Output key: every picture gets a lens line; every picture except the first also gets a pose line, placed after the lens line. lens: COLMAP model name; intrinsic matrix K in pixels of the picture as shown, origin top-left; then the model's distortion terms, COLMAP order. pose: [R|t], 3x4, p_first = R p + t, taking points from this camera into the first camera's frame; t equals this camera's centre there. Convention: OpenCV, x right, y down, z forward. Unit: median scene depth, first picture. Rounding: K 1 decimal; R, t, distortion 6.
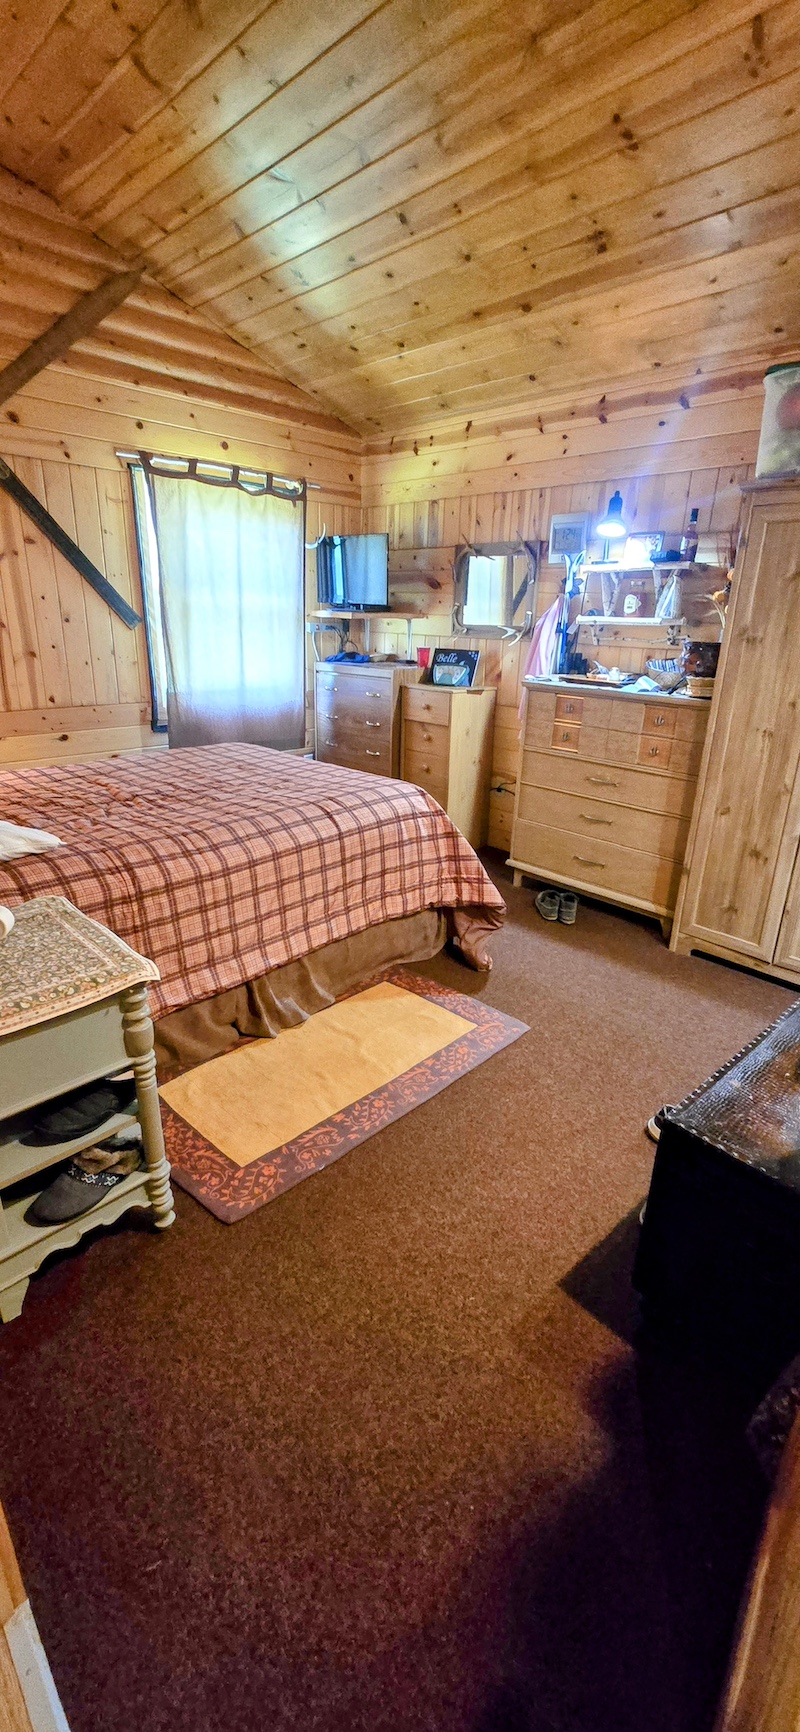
lens RADIAL K [[701.8, 0, 400.0], [0, 701.8, 864.2], [0, 0, 1]] dist [-0.009297, 0.000100]
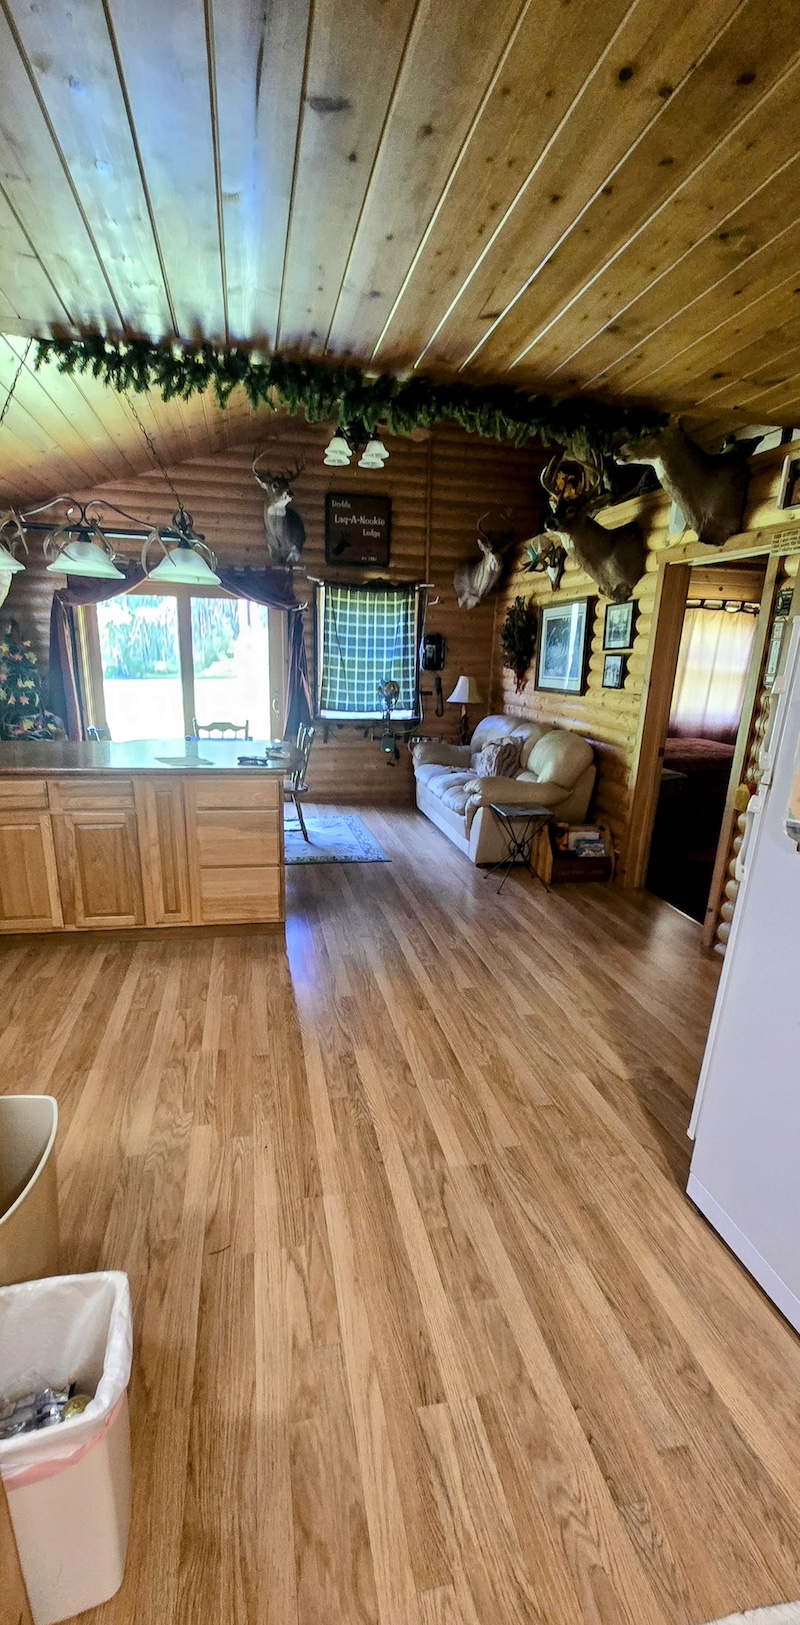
lens RADIAL K [[740.2, 0, 411.5], [0, 740.2, 901.2], [0, 0, 1]] dist [-0.002908, -0.000109]
pose [[0.840371, 0.180330, -0.511133, 0.236314], [-0.199820, 0.979683, 0.017106, 0.396163], [0.503833, 0.087759, 0.859331, -1.140468]]
